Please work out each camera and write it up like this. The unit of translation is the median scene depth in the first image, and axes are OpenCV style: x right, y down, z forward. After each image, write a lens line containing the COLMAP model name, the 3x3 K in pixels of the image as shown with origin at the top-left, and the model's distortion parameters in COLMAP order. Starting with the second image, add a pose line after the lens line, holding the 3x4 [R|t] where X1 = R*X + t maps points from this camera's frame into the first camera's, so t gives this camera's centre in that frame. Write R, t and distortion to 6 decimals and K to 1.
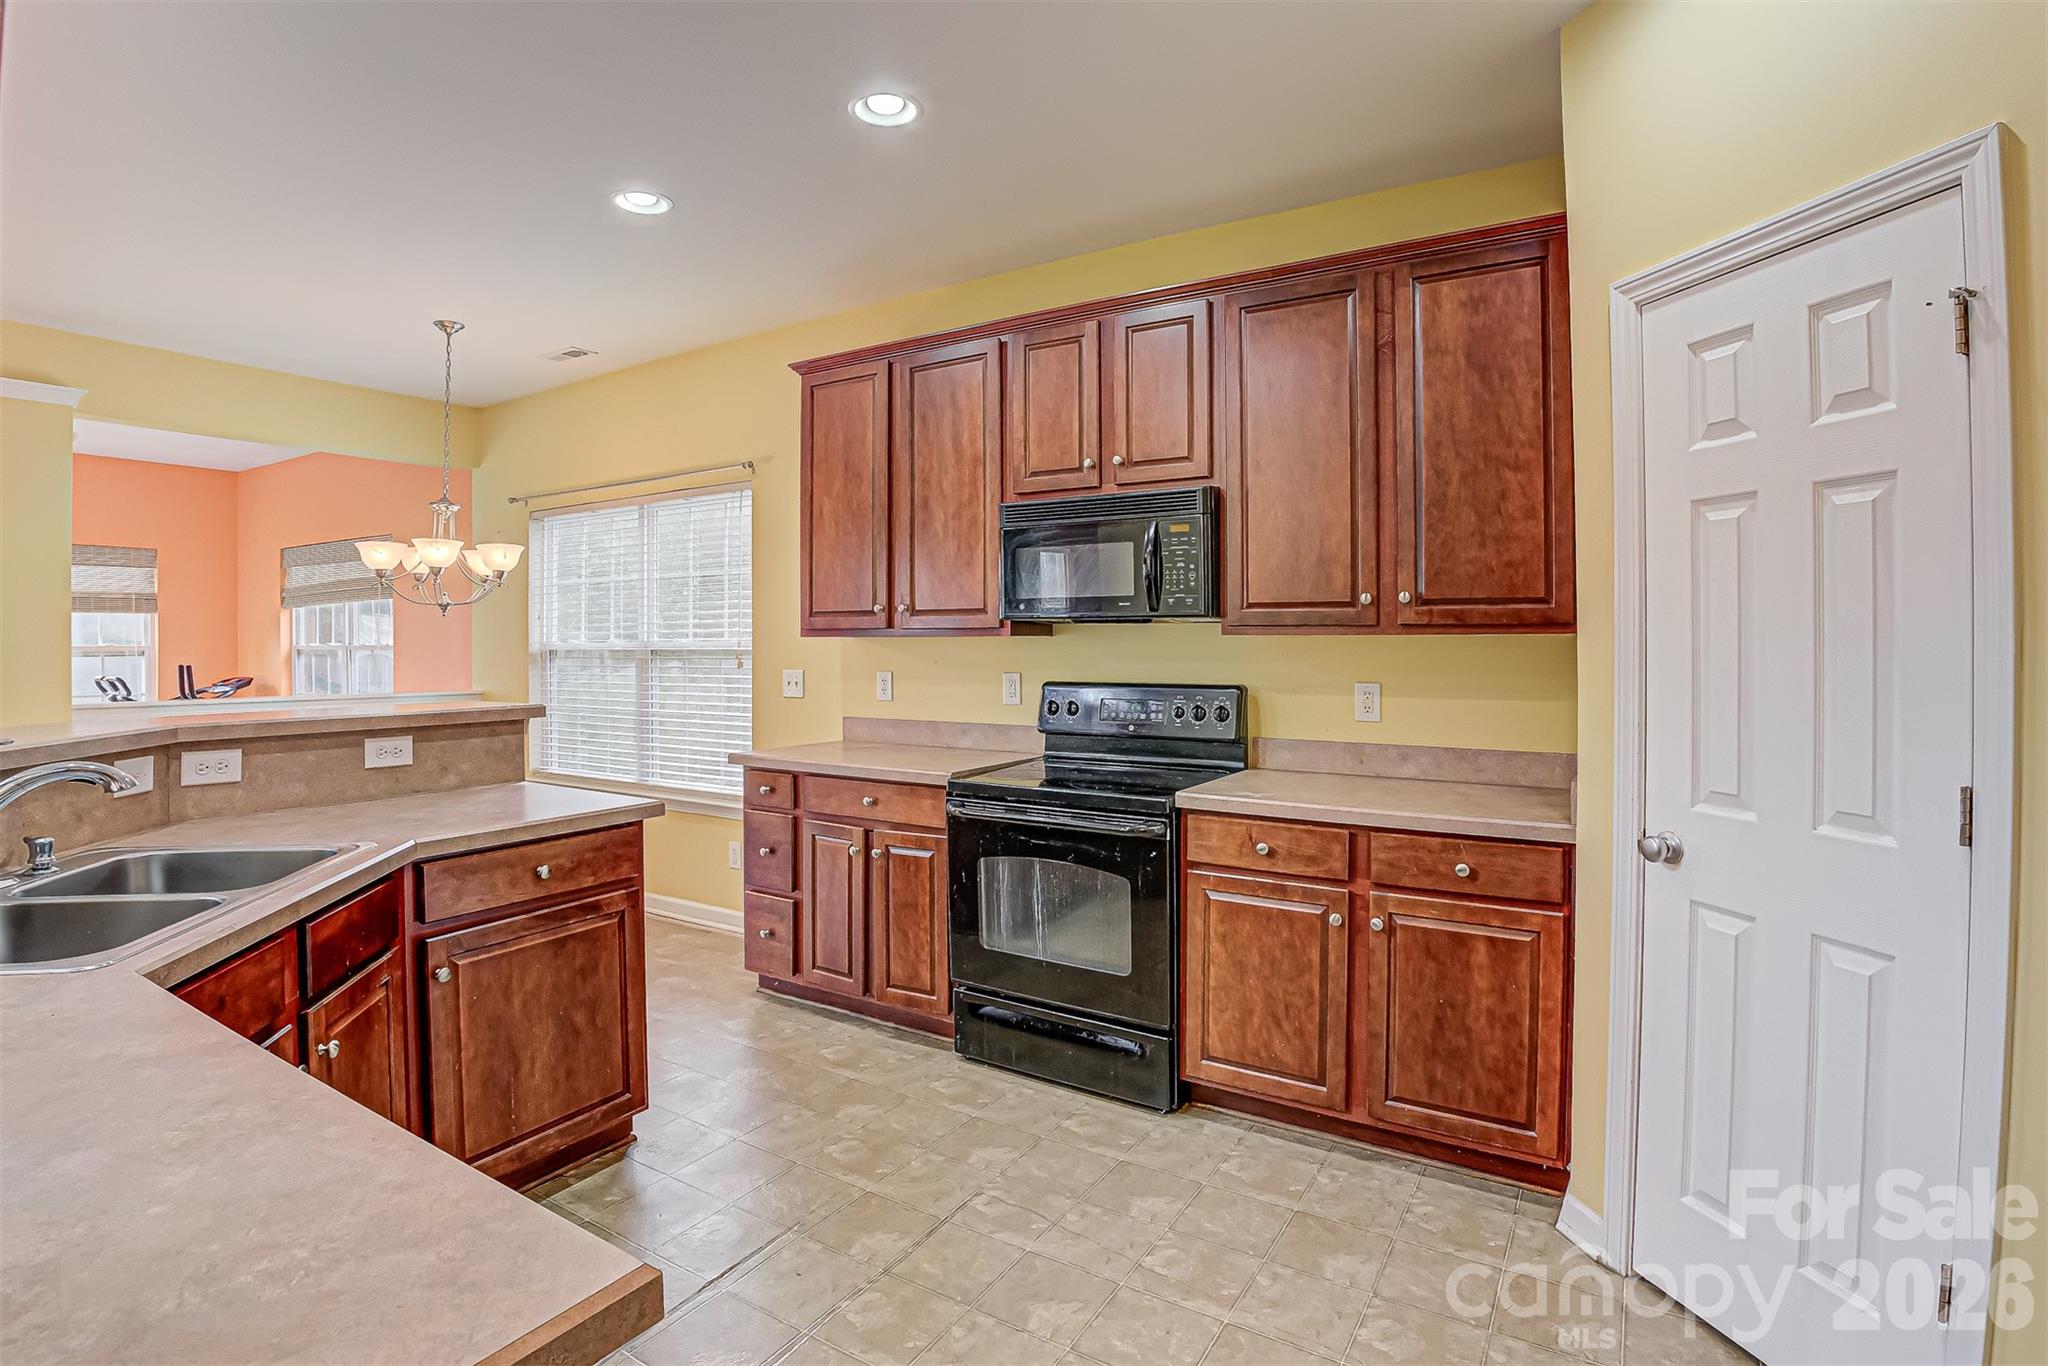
lens RADIAL K [[978.6, 0, 1029.7], [0, 978.6, 662.3], [0, 0, 1]] dist [-0.059869, -0.000376]
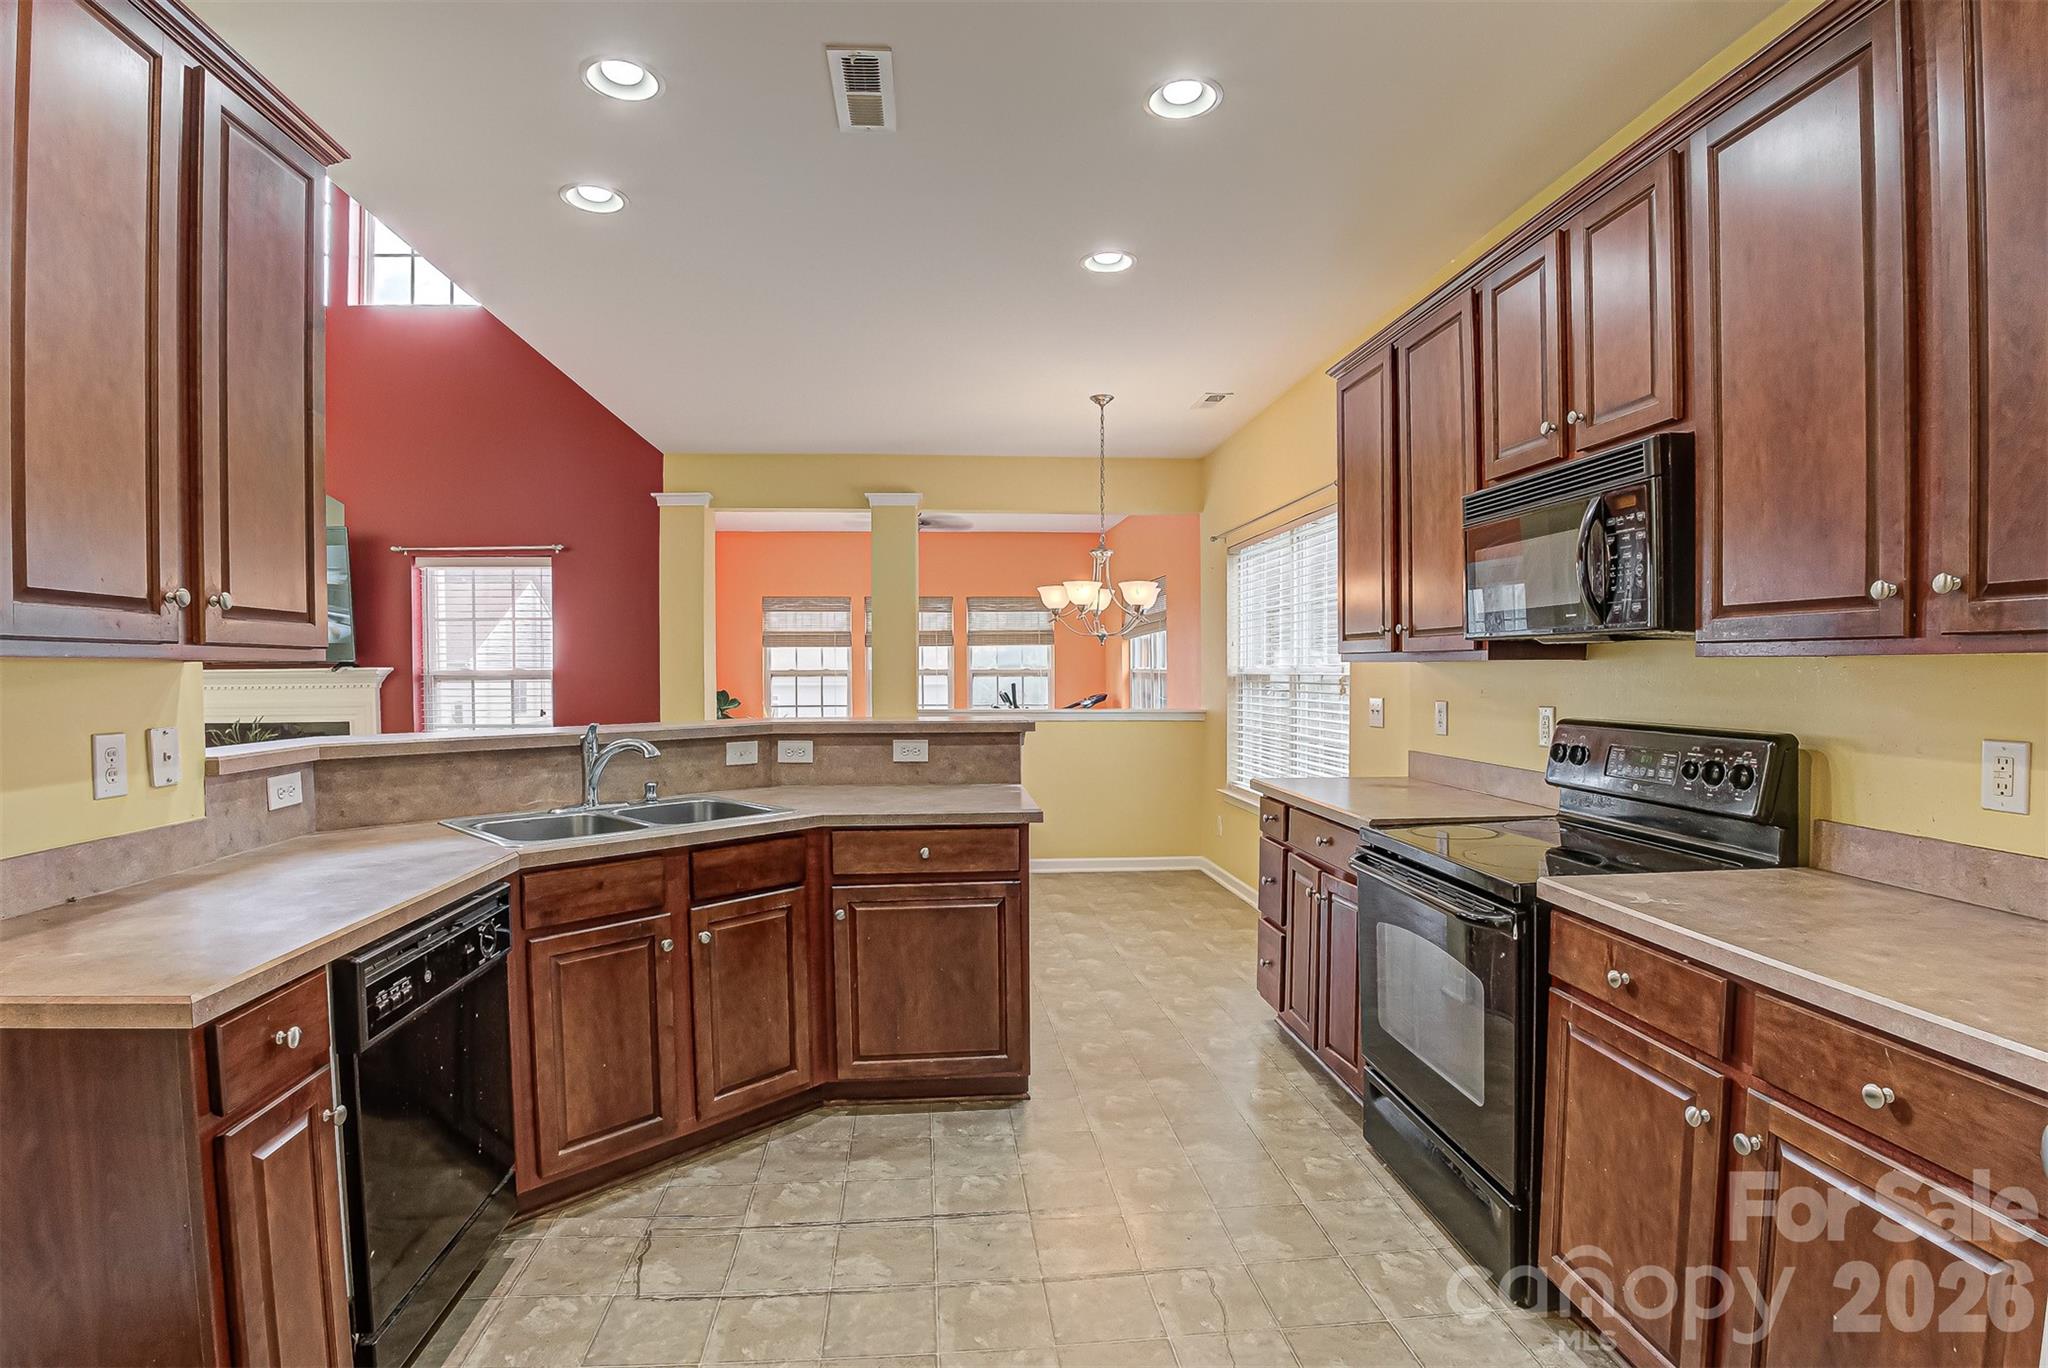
lens RADIAL K [[997.0, 0, 1020.6], [0, 997.0, 709.5], [0, 0, 1]] dist [-0.091730, 0.023524]
pose [[0.597598, 0.031945, -0.801159, 0.480447], [-0.012606, 0.999457, 0.030449, -0.006653], [0.801697, -0.008097, 0.597676, 0.265967]]
